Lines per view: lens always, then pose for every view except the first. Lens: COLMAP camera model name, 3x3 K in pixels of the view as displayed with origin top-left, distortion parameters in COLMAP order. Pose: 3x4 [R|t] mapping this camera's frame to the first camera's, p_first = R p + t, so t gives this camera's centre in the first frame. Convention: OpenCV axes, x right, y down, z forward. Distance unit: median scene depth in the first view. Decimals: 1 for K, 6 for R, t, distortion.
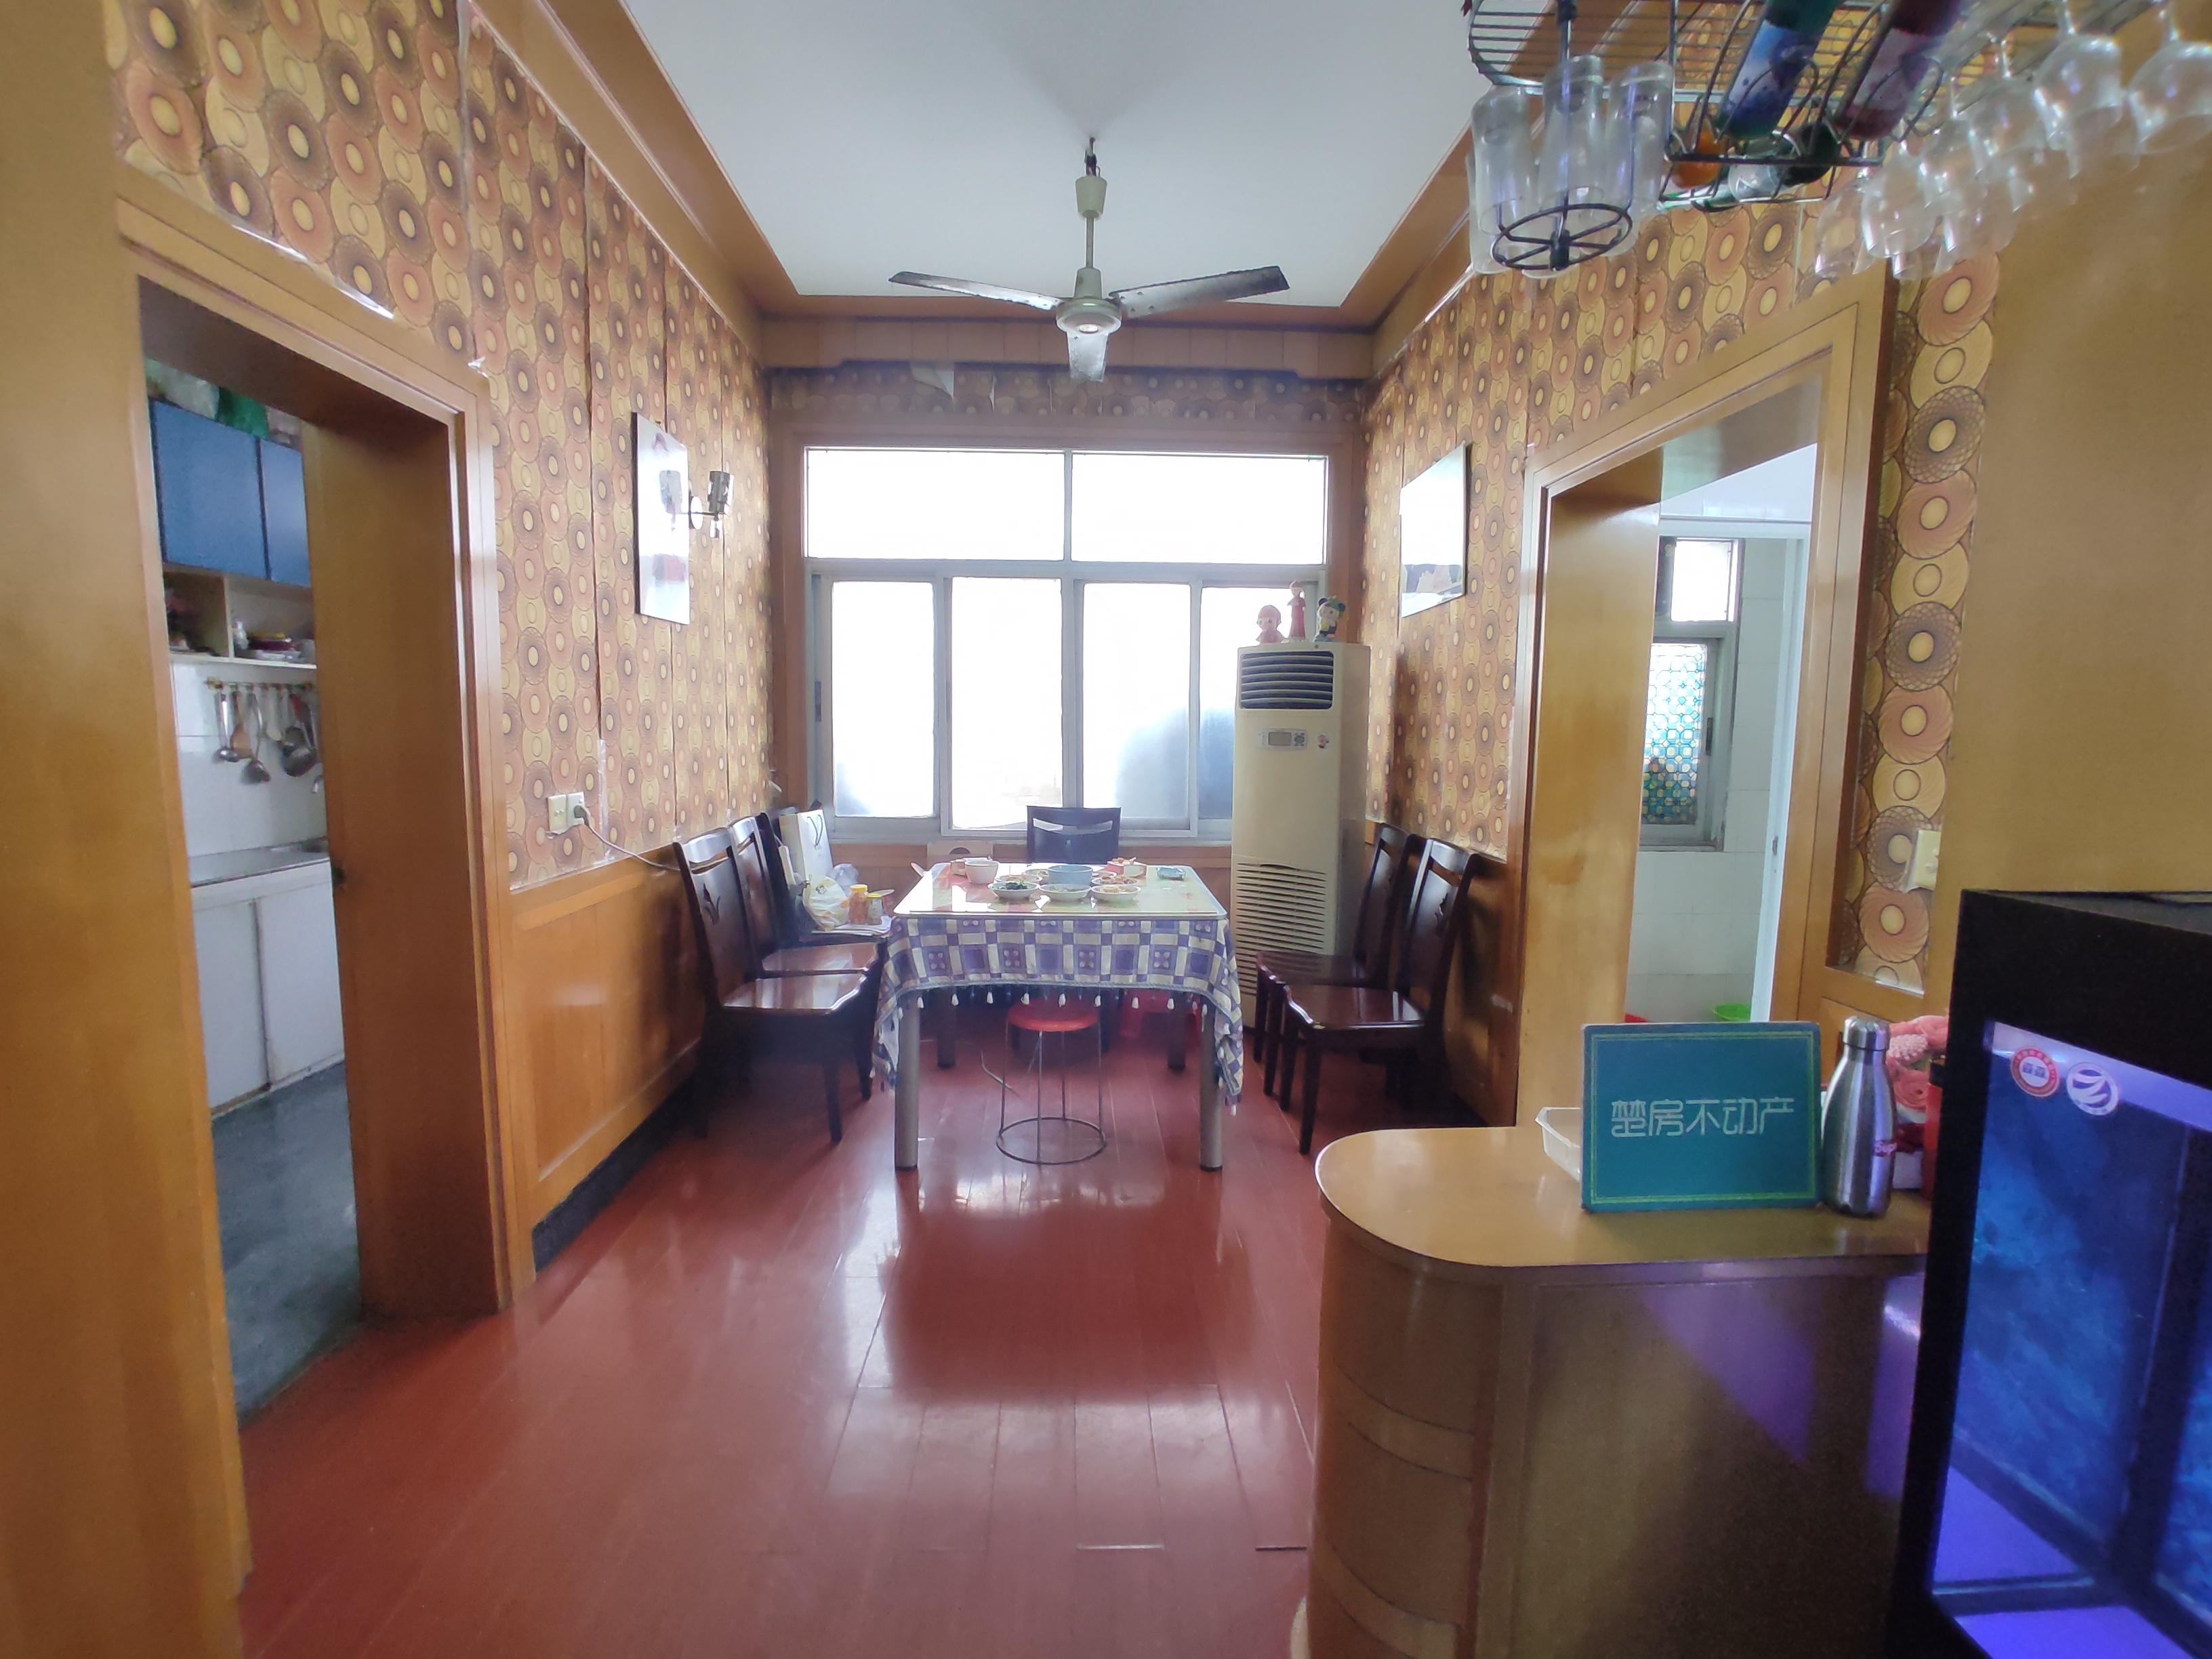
lens RADIAL K [[1009.5, 0, 1100.6], [0, 1009.5, 830.3], [0, 0, 1]] dist [-0.057527, 0.028358]
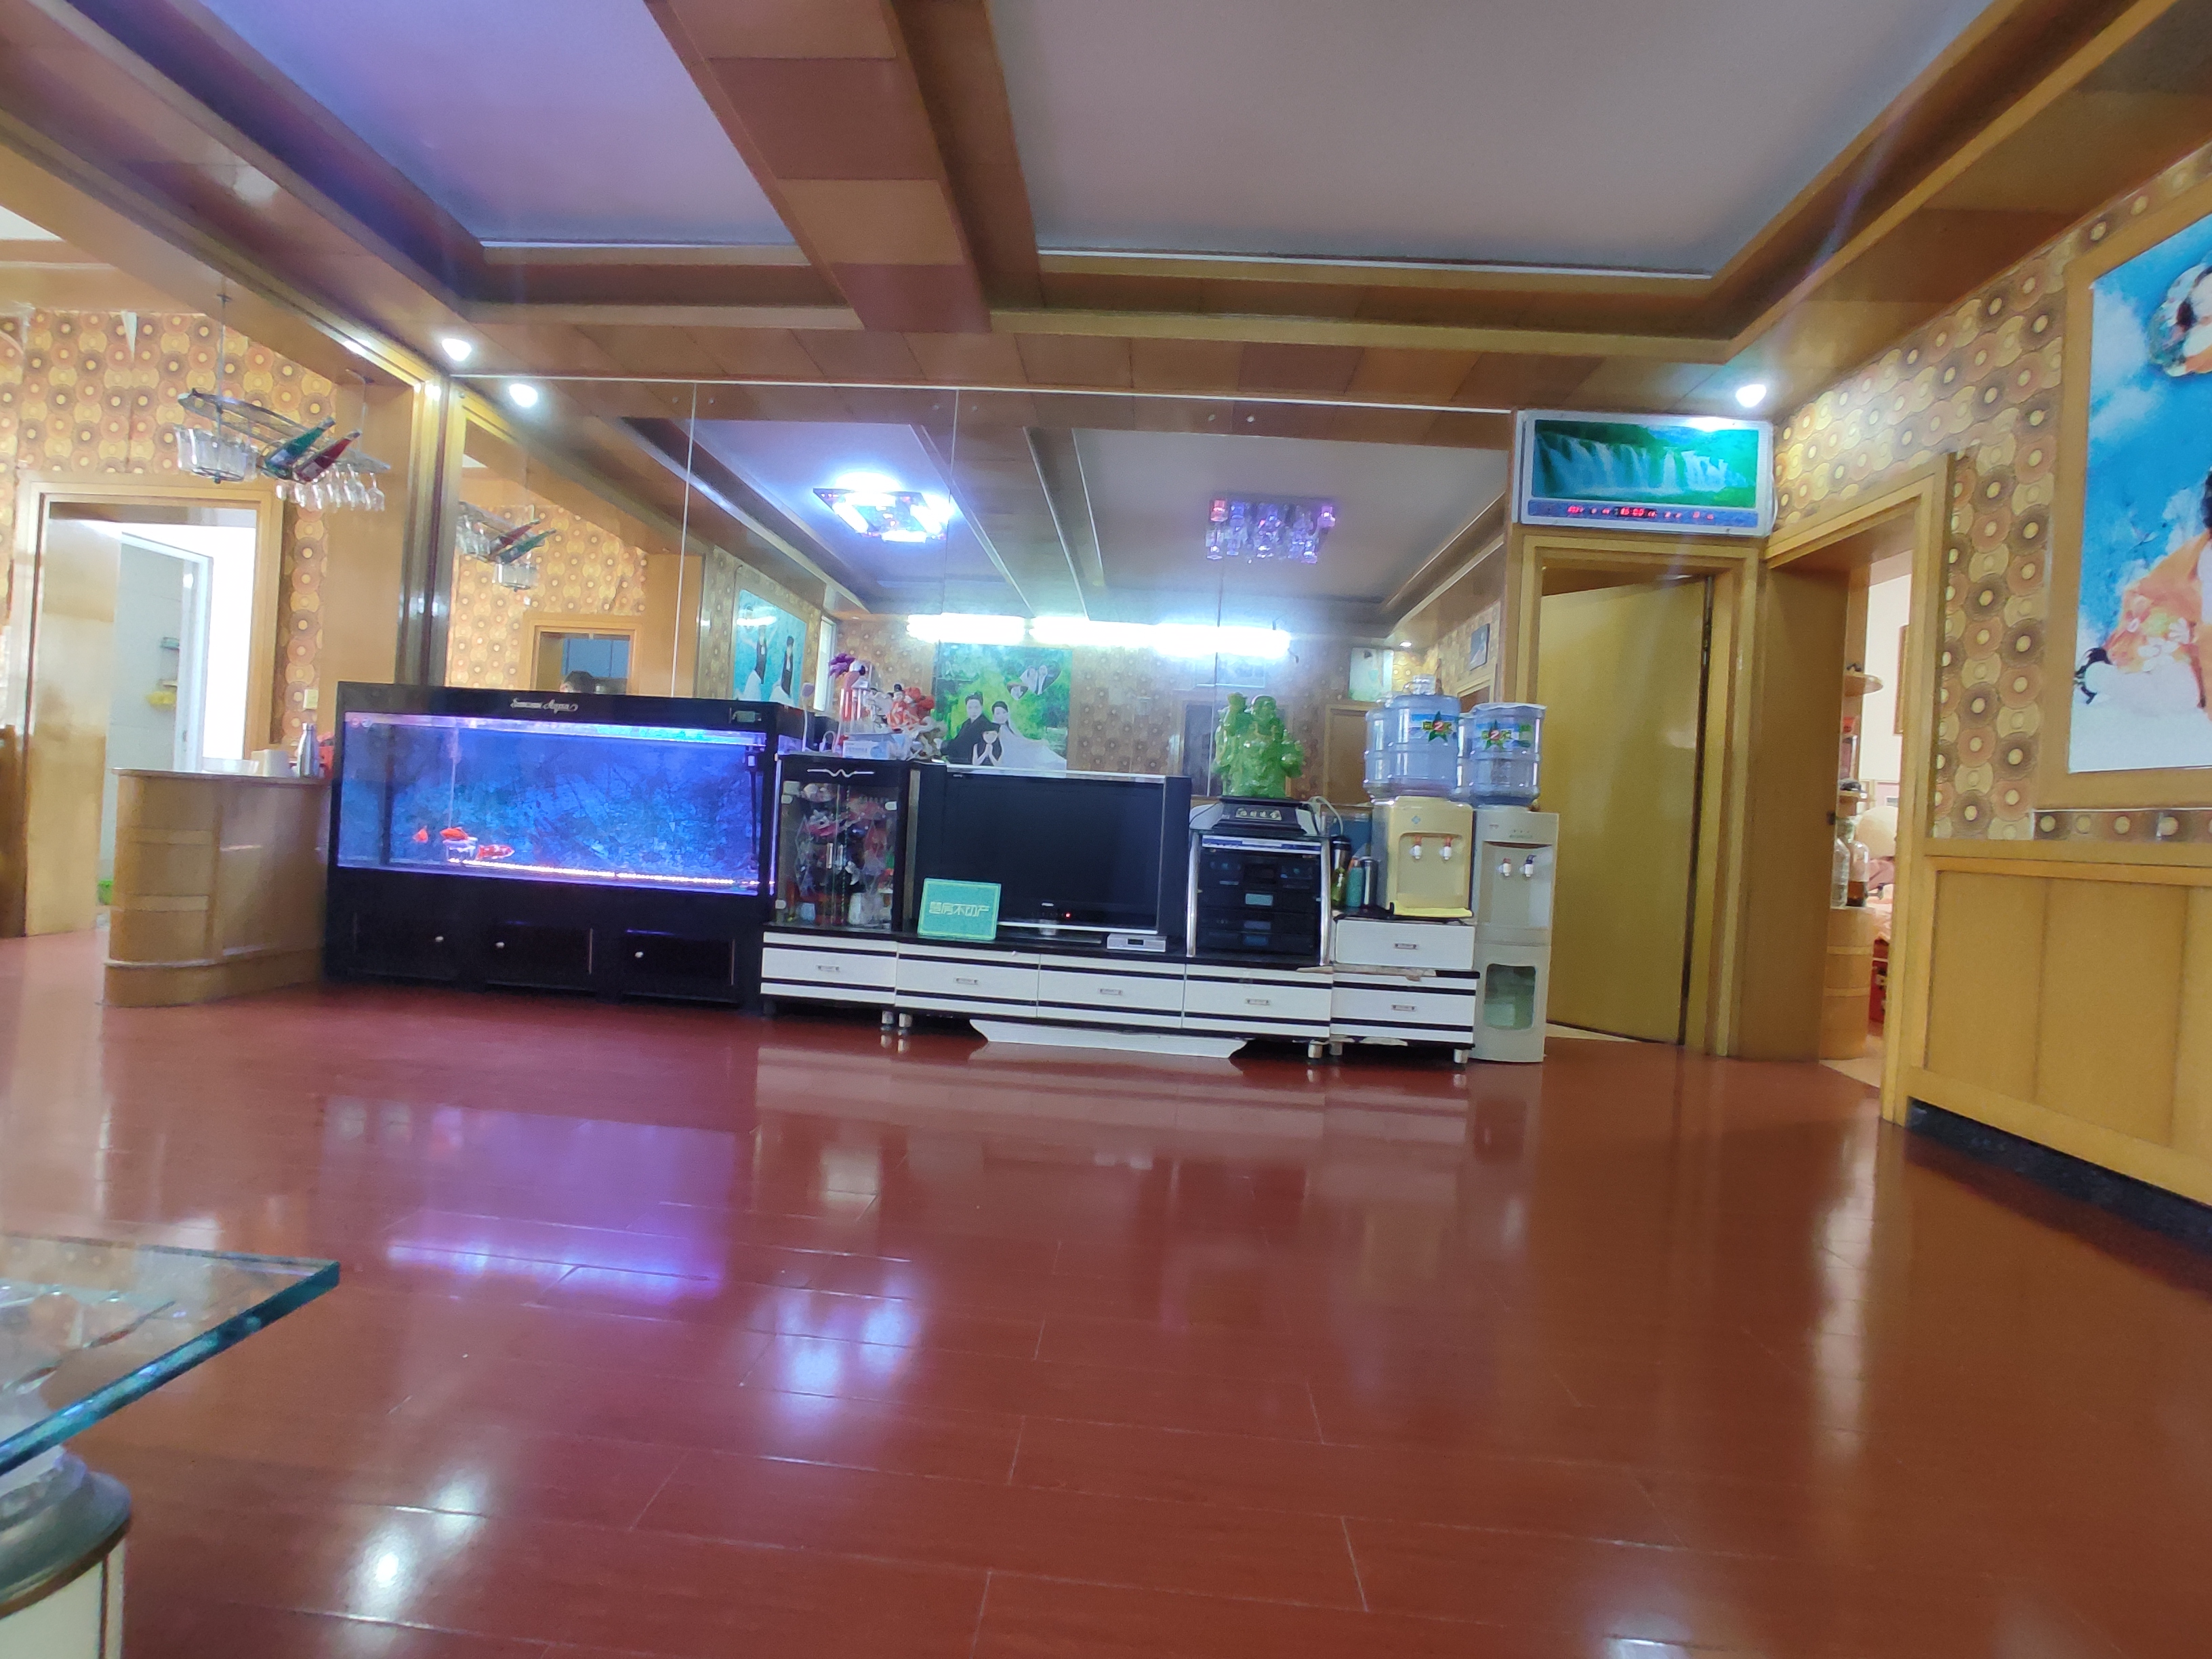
lens RADIAL K [[1009.5, 0, 1100.6], [0, 1009.5, 830.3], [0, 0, 1]] dist [-0.057527, 0.028358]
pose [[0.101517, -0.013711, 0.994739, -0.784575], [0.045152, 0.998938, 0.009161, 0.215536], [-0.993809, 0.043984, 0.102028, -0.691208]]
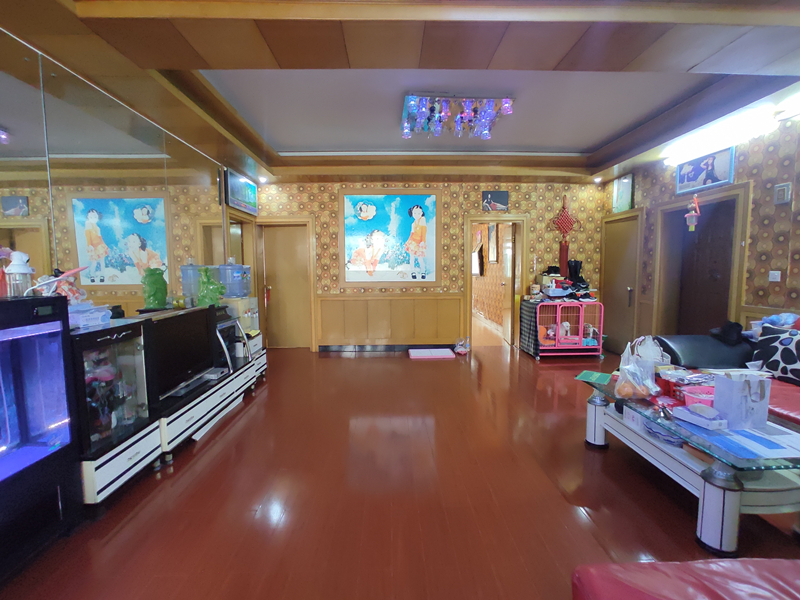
lens RADIAL K [[365.1, 0, 398.1], [0, 365.1, 300.3], [0, 0, 1]] dist [-0.057527, 0.028358]
pose [[-0.999846, -0.005205, 0.016736, -0.202710], [-0.001872, 0.981144, 0.193270, -0.025978], [-0.017427, 0.193209, -0.981003, 0.268060]]
